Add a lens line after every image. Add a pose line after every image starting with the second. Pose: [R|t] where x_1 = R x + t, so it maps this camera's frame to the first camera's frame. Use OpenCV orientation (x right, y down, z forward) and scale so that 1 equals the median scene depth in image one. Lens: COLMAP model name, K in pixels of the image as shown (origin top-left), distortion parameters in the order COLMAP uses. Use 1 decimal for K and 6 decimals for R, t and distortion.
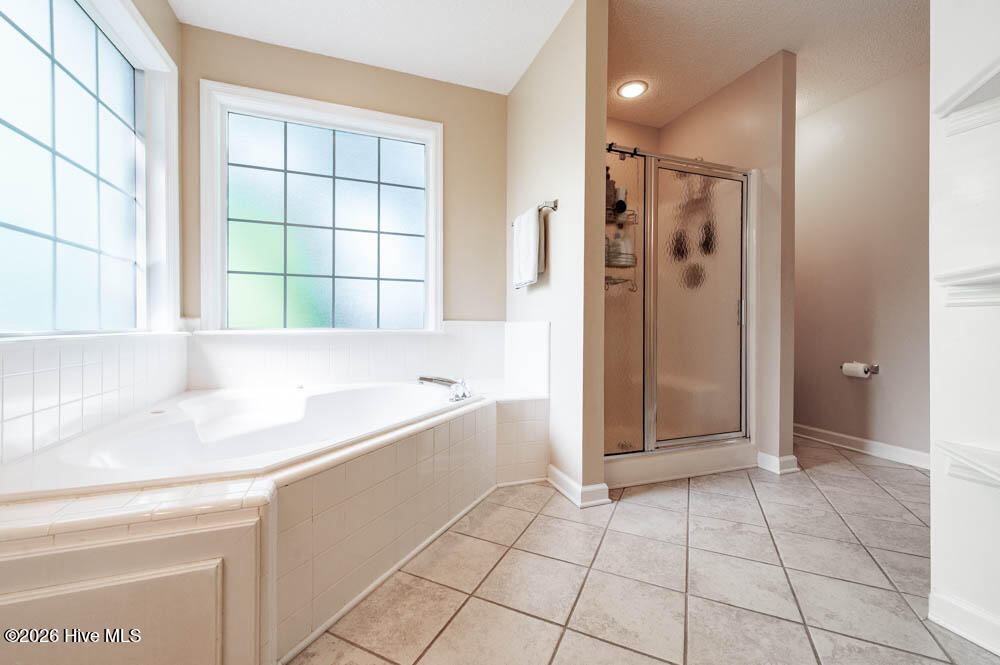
lens RADIAL K [[400.4, 0, 499.6], [0, 400.4, 325.4], [0, 0, 1]] dist [0.006866, 0.000226]
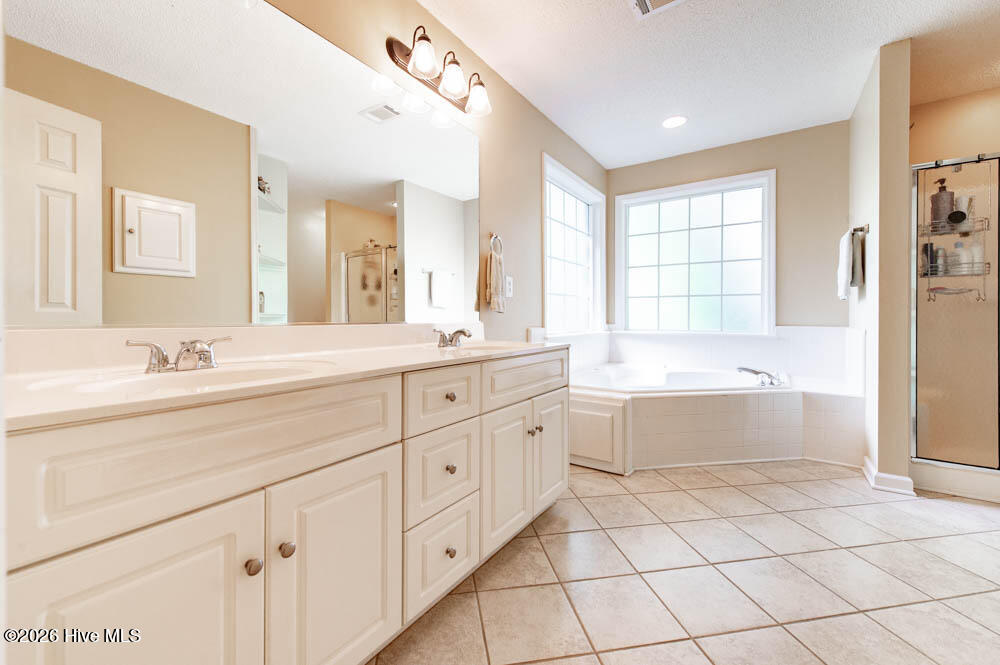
lens RADIAL K [[400.4, 0, 495.8], [0, 400.4, 317.9], [0, 0, 1]] dist [0.006866, 0.000226]
pose [[0.573541, -0.002480, -0.819173, 0.472439], [-0.001888, 0.999989, -0.004349, -0.038578], [0.819175, 0.004041, 0.573530, -0.531156]]
